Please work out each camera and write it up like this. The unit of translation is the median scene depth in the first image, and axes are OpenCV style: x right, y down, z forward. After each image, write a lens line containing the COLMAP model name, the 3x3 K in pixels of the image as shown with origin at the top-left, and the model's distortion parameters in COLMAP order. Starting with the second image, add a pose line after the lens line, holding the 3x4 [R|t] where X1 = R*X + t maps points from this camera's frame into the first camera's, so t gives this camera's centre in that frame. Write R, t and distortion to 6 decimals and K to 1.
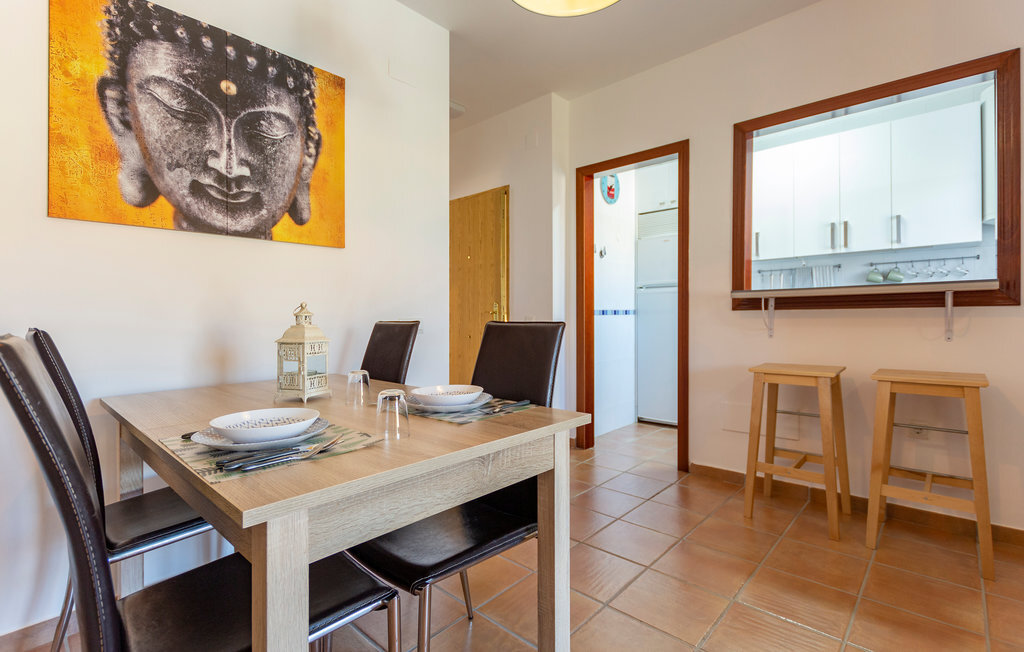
lens RADIAL K [[480.0, 0, 512.0], [0, 480.0, 317.9], [0, 0, 1]] dist [-0.004715, -0.000152]
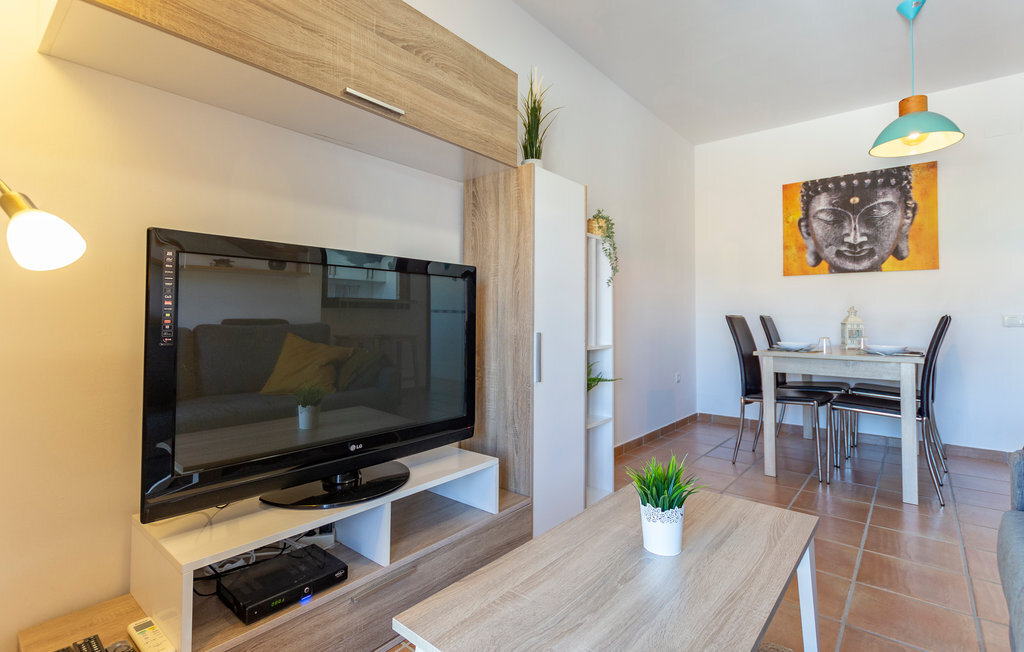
lens RADIAL K [[480.0, 0, 513.0], [0, 480.0, 315.3], [0, 0, 1]] dist [-0.004715, -0.000152]
pose [[0.050916, 0.003055, -0.998698, 1.362825], [-0.003312, 0.999990, 0.002890, 0.007415], [0.998697, 0.003160, 0.050926, -0.551689]]
